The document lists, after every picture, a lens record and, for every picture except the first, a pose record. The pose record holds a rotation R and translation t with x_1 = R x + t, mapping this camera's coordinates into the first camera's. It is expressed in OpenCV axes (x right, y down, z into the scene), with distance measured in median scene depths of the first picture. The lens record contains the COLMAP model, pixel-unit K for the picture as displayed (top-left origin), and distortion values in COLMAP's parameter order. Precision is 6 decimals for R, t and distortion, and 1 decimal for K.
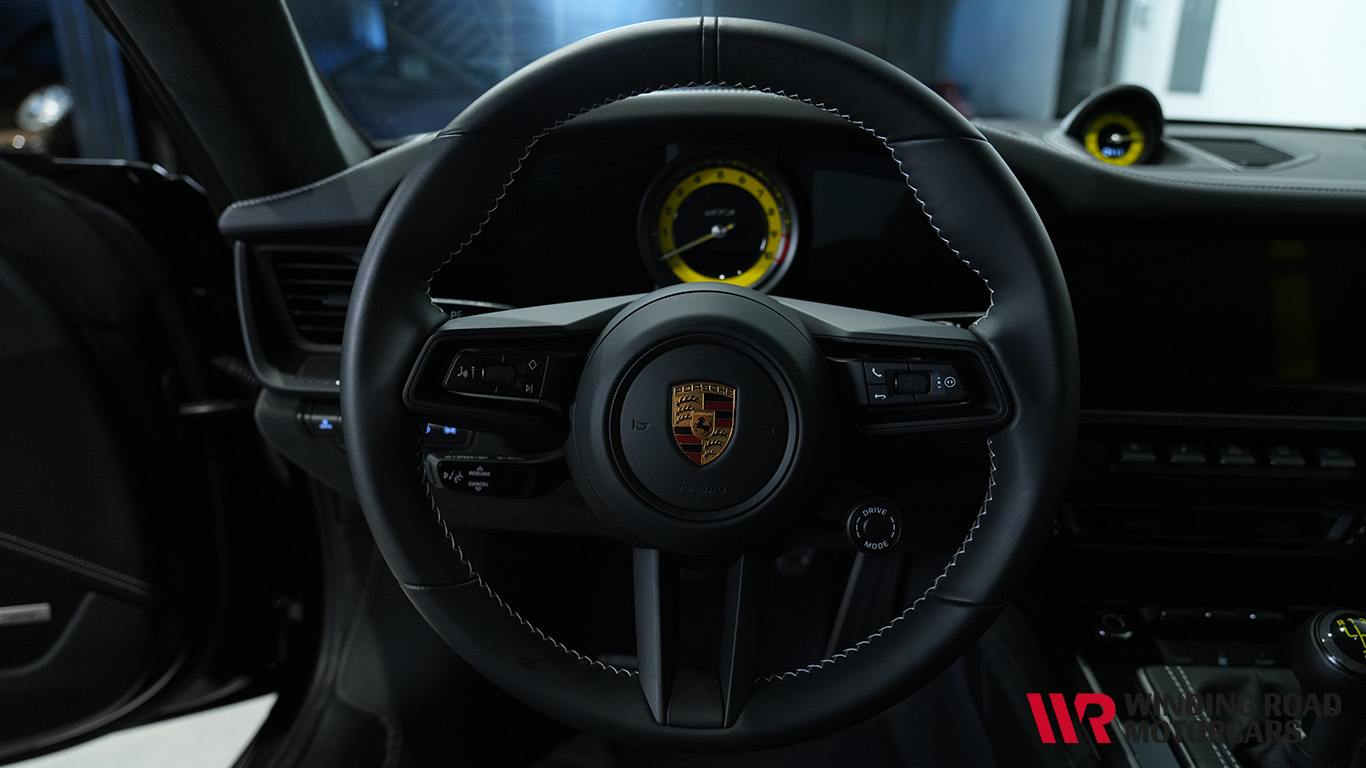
lens RADIAL K [[925.2, 0, 682.7], [0, 925.2, 391.2], [0, 0, 1]] dist [0.008496, -0.000241]
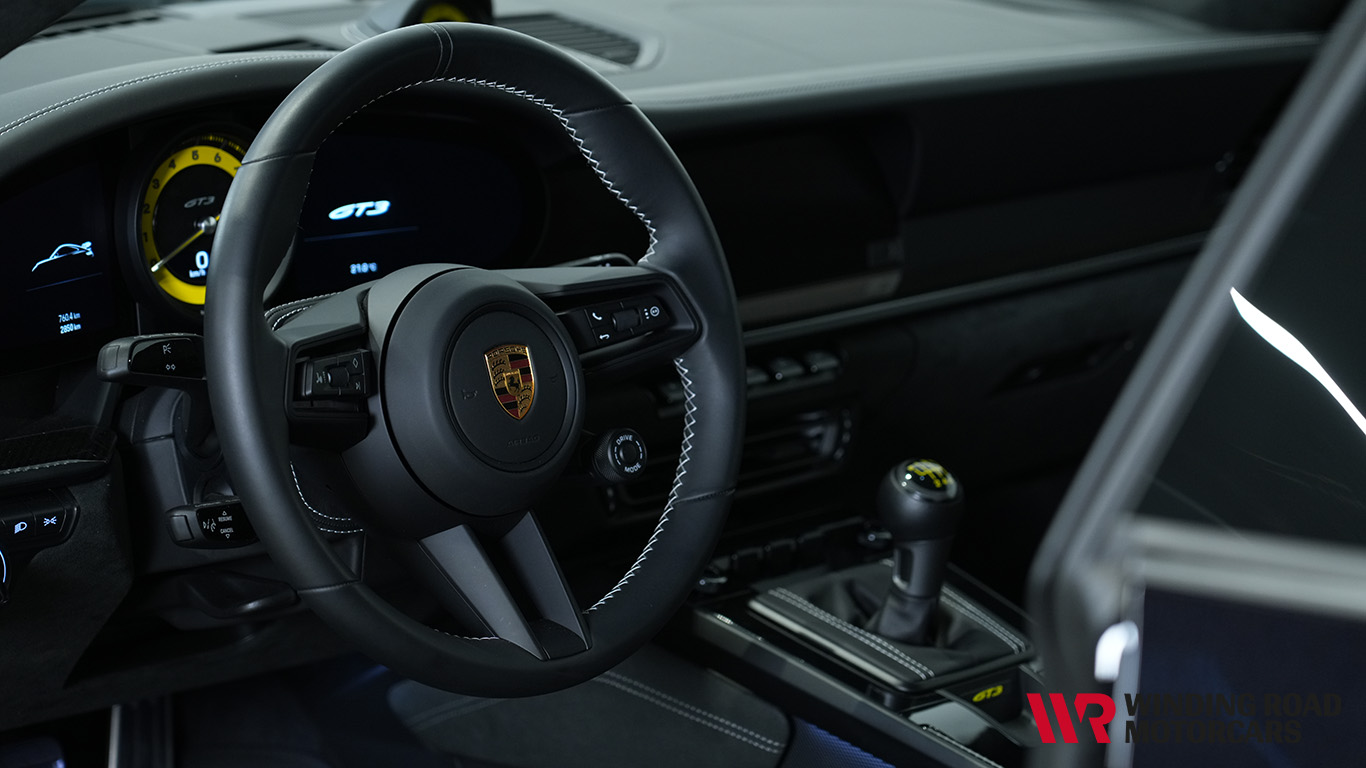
lens RADIAL K [[4090.9, 0, 682.3], [0, 4090.9, 382.2], [0, 0, 1]] dist [0.013628, 0.000000]
pose [[0.678307, -0.167529, 0.715426, -3.219877], [0.244381, 0.969668, -0.004638, 0.103559], [-0.692948, 0.177982, 0.698674, -2.464089]]
